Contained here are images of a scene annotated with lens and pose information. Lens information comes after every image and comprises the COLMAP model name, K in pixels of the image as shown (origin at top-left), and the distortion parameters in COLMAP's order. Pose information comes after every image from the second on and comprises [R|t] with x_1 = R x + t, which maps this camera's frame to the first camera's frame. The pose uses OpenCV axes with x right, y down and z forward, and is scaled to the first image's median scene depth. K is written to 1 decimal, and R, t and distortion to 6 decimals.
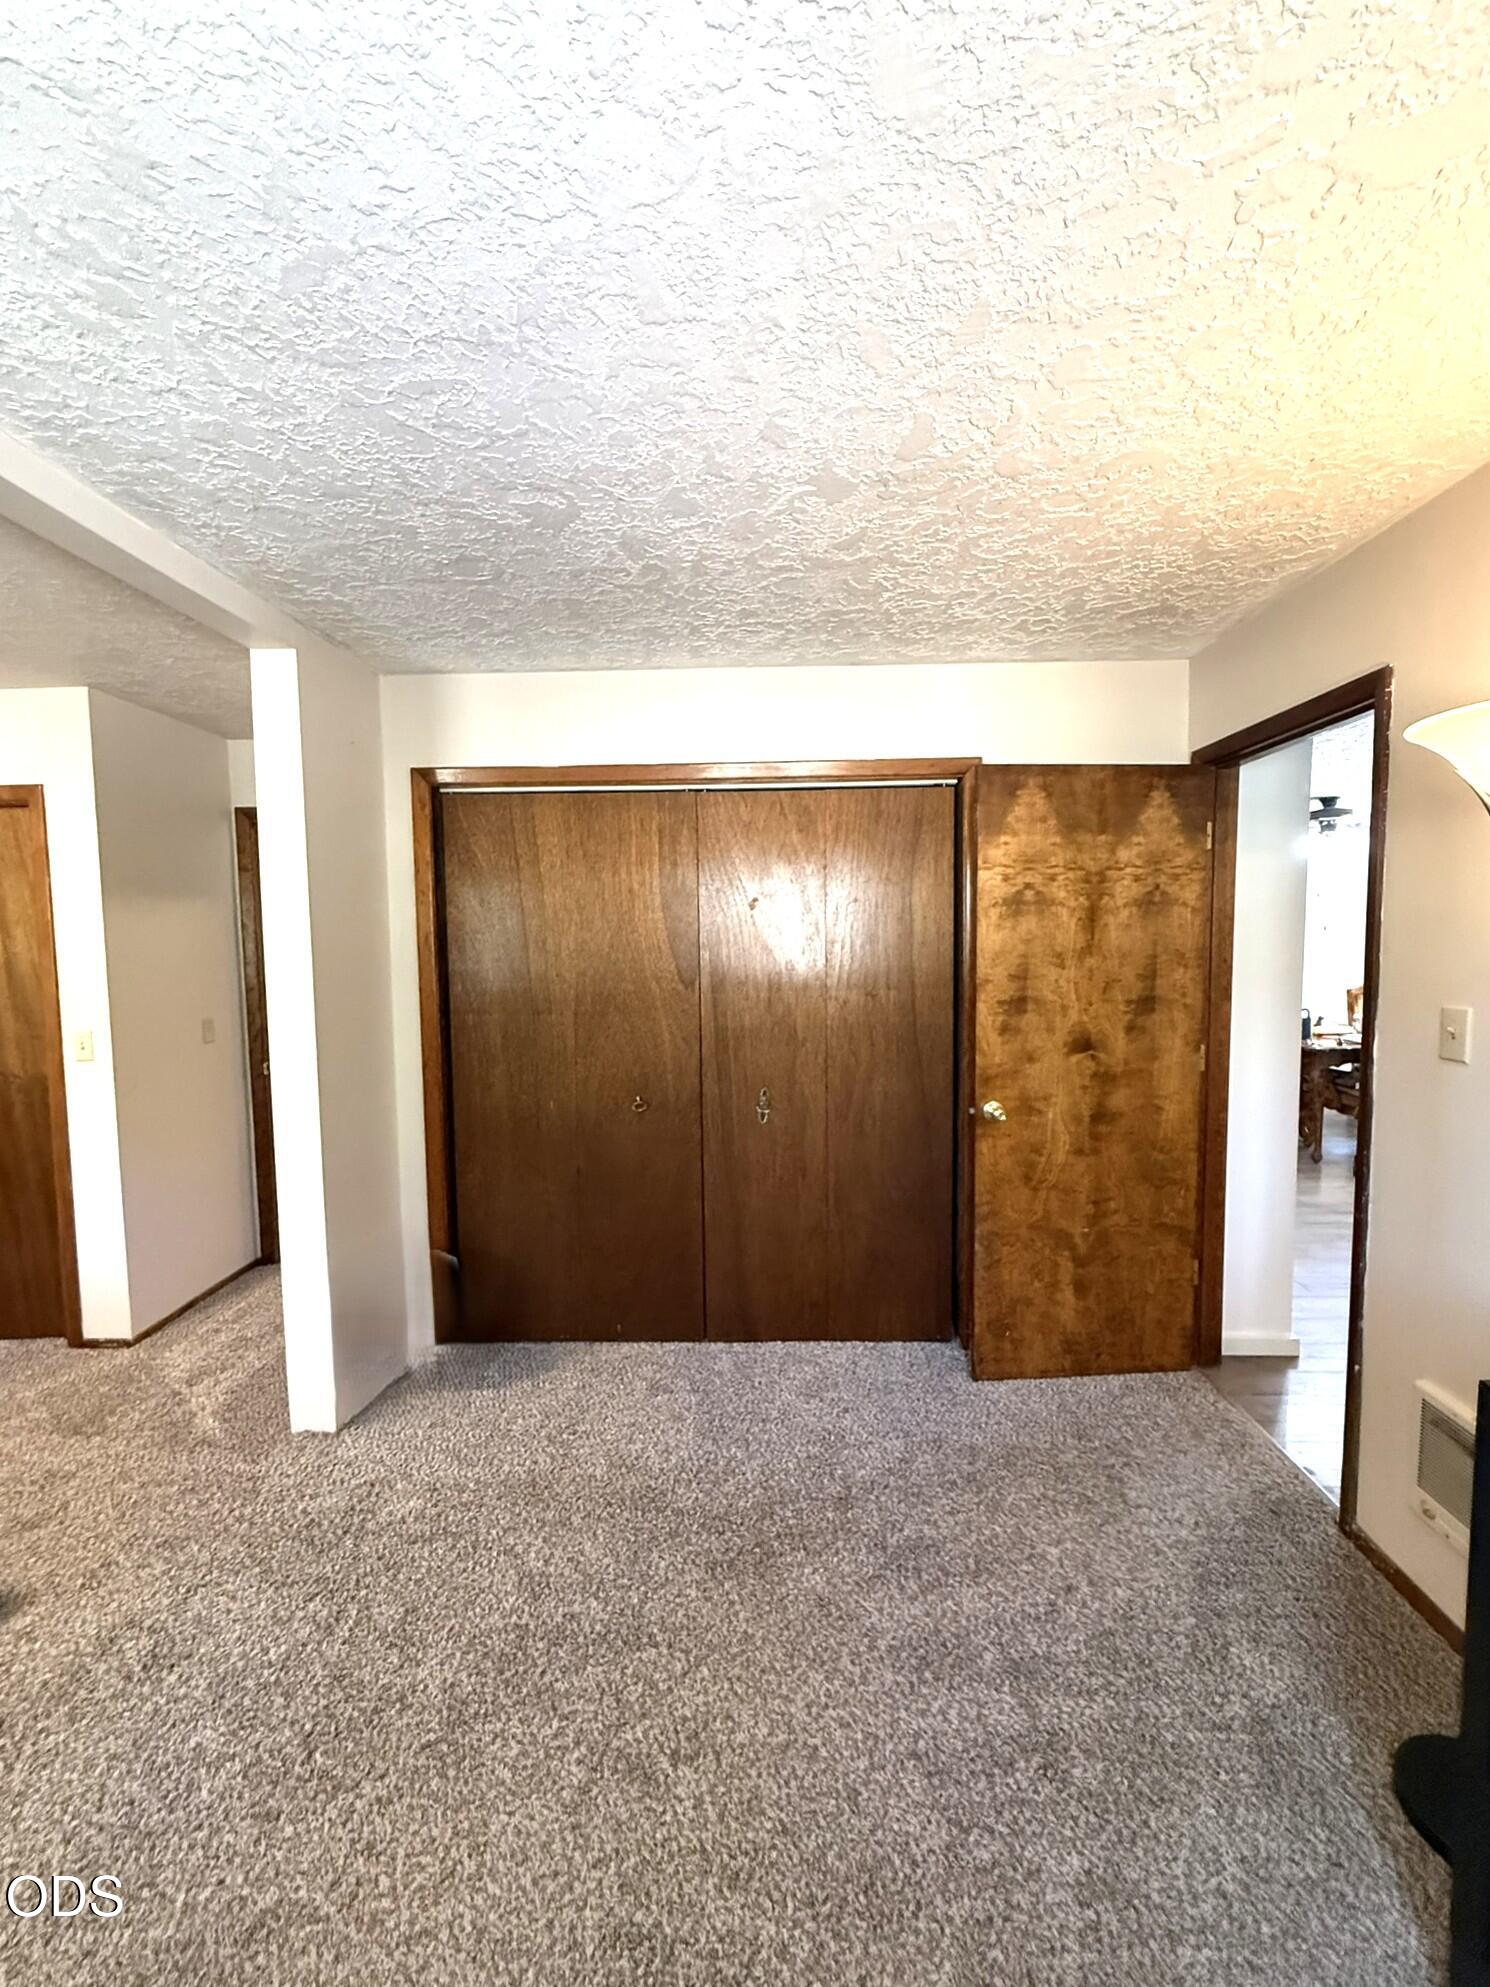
lens RADIAL K [[816.5, 0, 745.0], [0, 816.5, 993.5], [0, 0, 1]] dist [-0.001827, -0.000231]
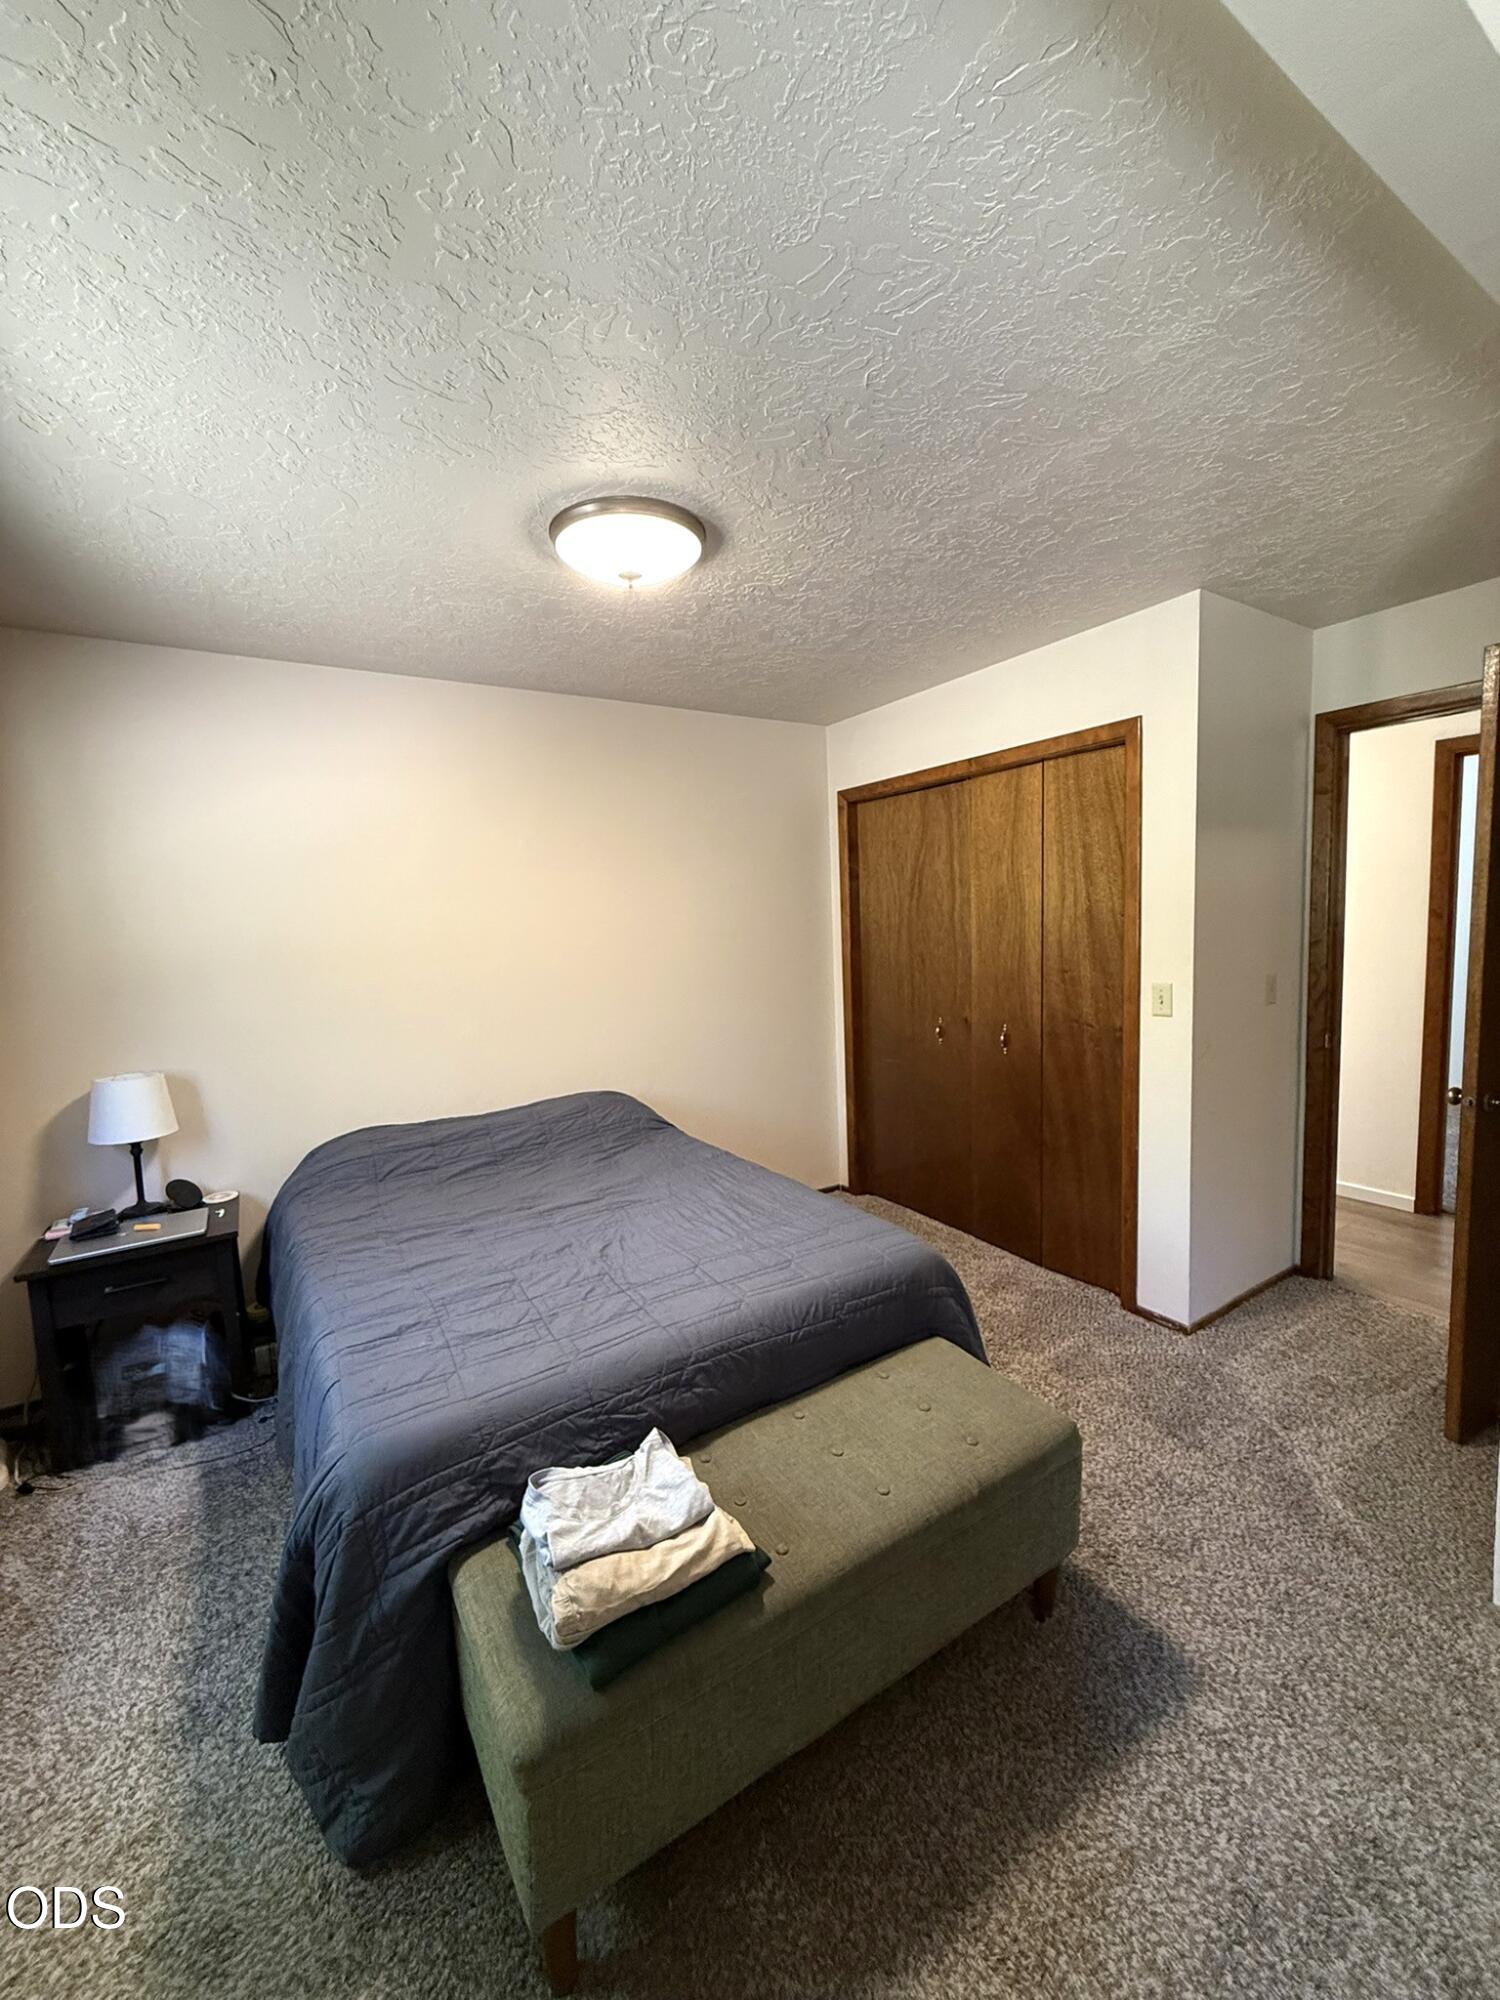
lens RADIAL K [[798.0, 0, 755.9], [0, 798.0, 999.2], [0, 0, 1]] dist [-0.000985, -0.000021]
pose [[0.559642, 0.075169, -0.825318, -0.320458], [-0.024898, 0.996953, 0.073918, 0.008383], [0.828360, -0.020819, 0.559809, 0.115730]]
